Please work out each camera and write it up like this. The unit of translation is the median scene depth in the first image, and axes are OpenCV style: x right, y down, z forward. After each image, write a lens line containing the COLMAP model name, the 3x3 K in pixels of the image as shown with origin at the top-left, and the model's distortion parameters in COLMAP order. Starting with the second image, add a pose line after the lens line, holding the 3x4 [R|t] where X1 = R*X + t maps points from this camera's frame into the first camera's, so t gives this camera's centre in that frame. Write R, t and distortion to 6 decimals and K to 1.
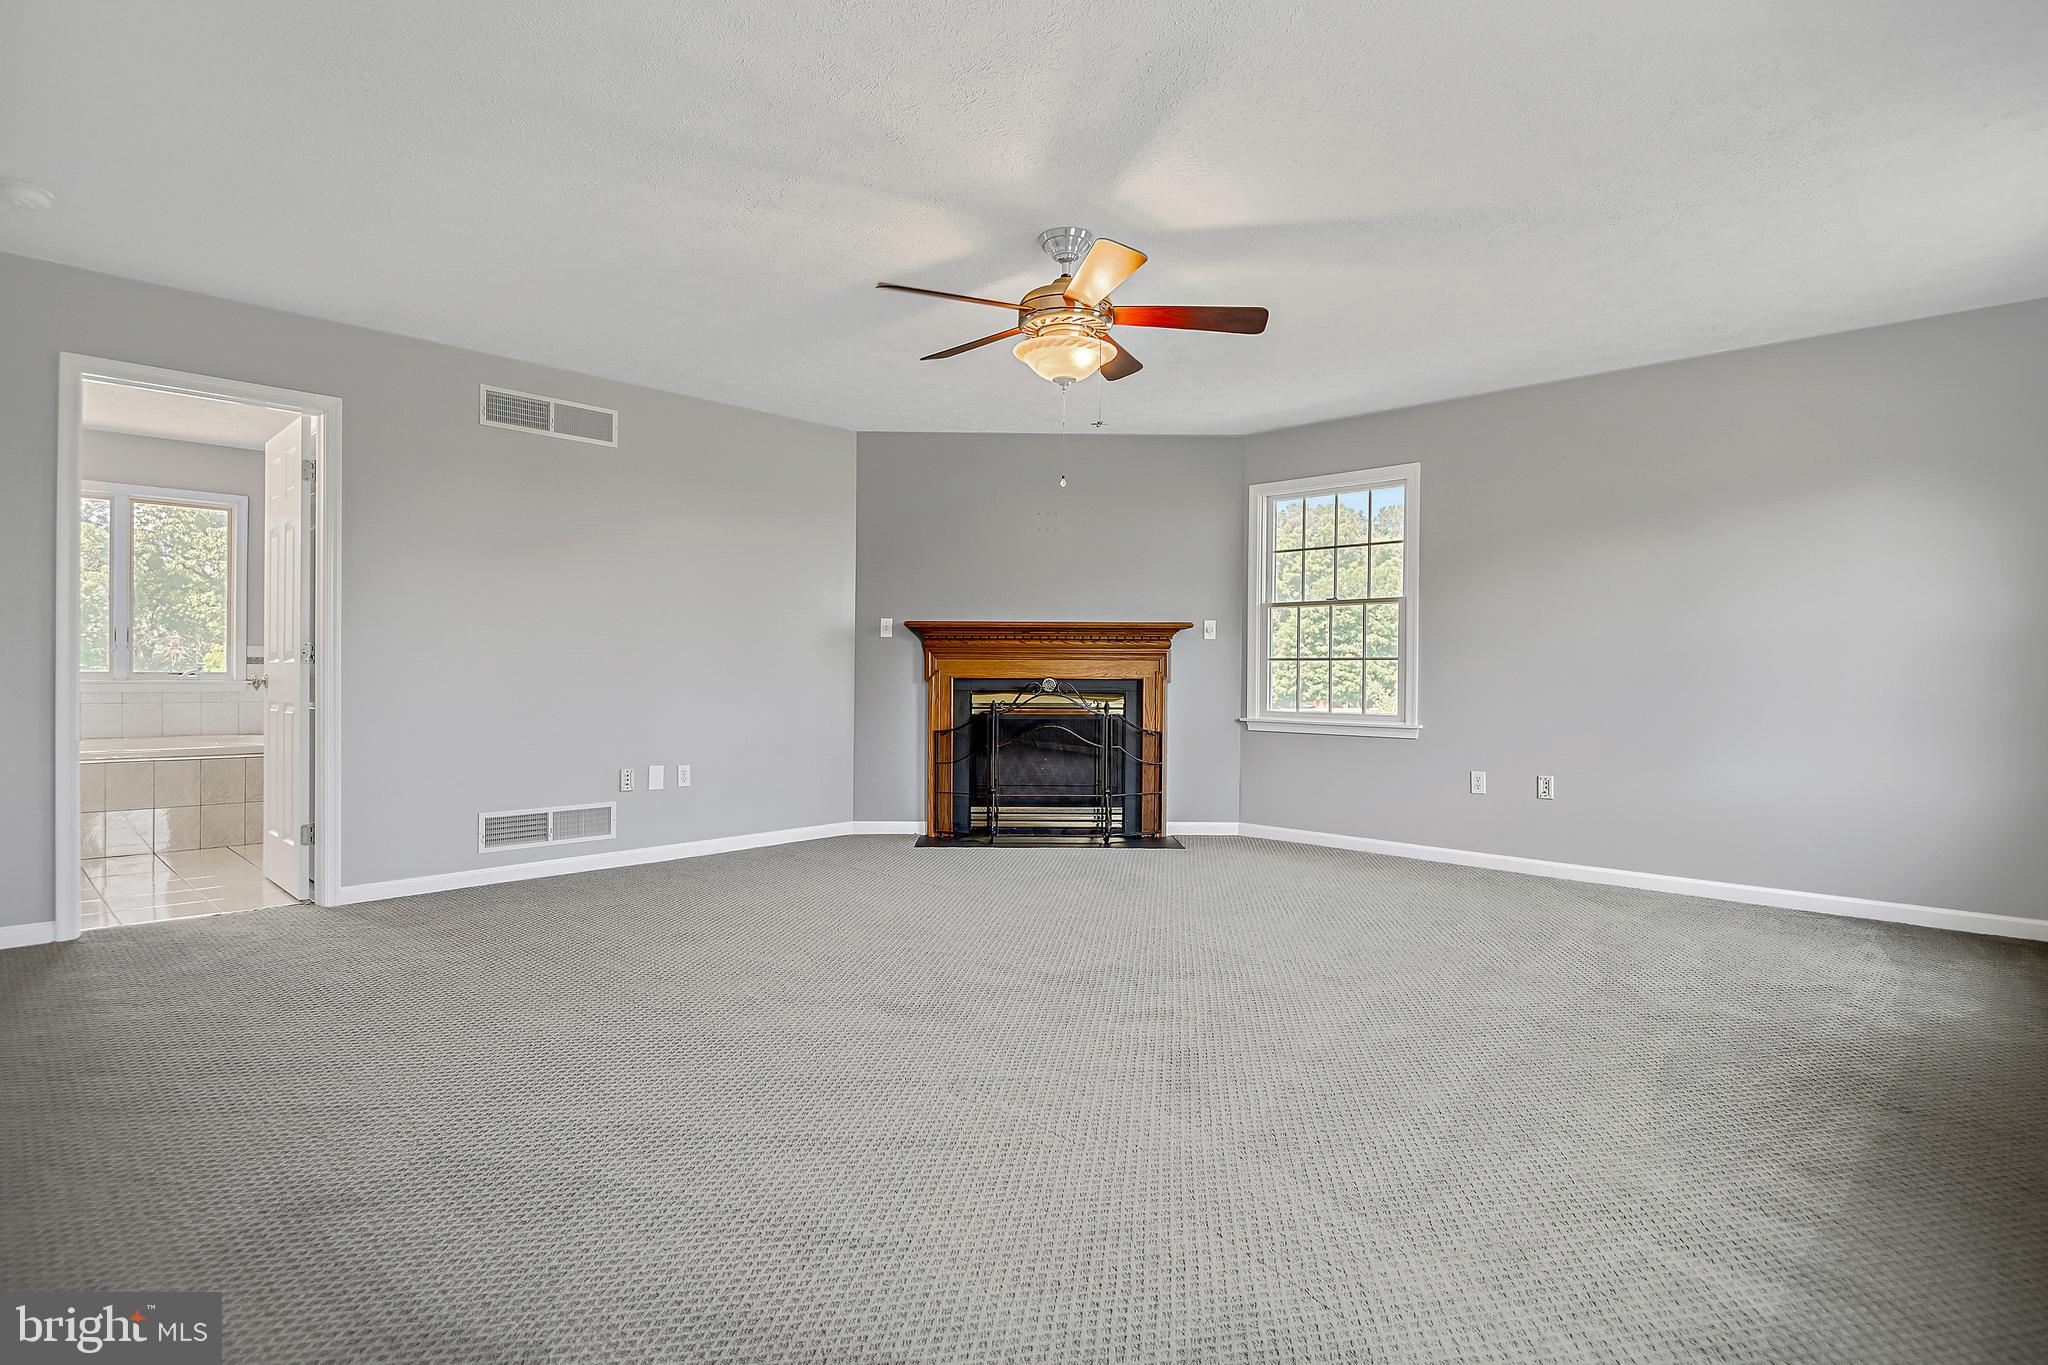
lens RADIAL K [[1051.5, 0, 1024.0], [0, 1051.5, 682.5], [0, 0, 1]] dist [-0.000100, -0.000649]
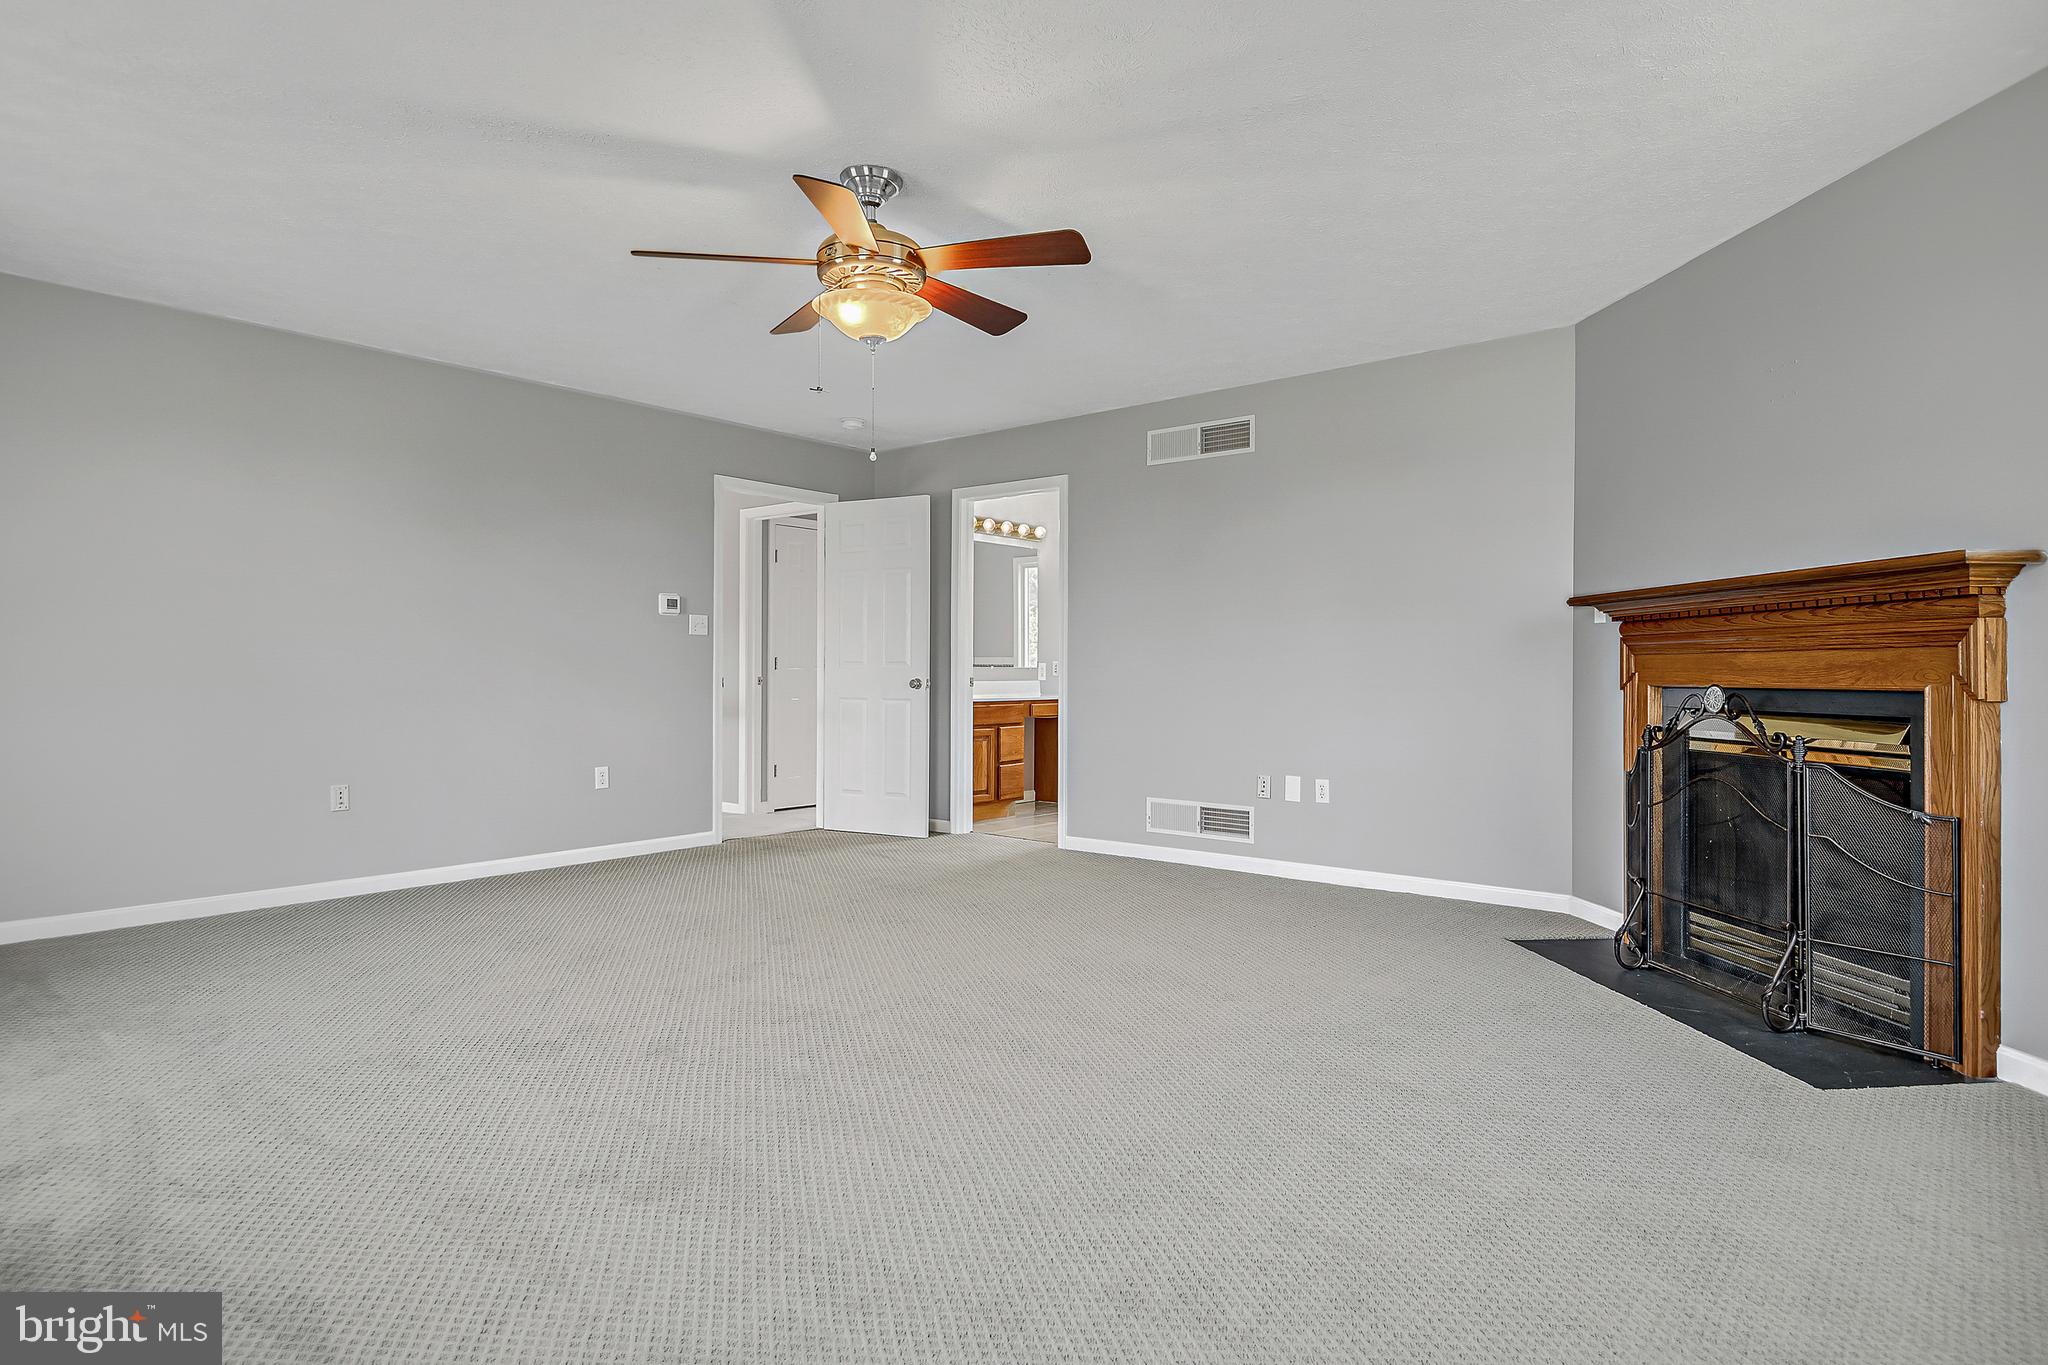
lens RADIAL K [[1113.1, 0, 1024.0], [0, 1113.1, 682.5], [0, 0, 1]] dist [0.006799, -0.013249]
pose [[0.054405, 0.001963, -0.998517, 0.546690], [-0.012500, 0.999921, 0.001285, -0.002535], [0.998441, 0.012412, 0.054425, 0.609003]]
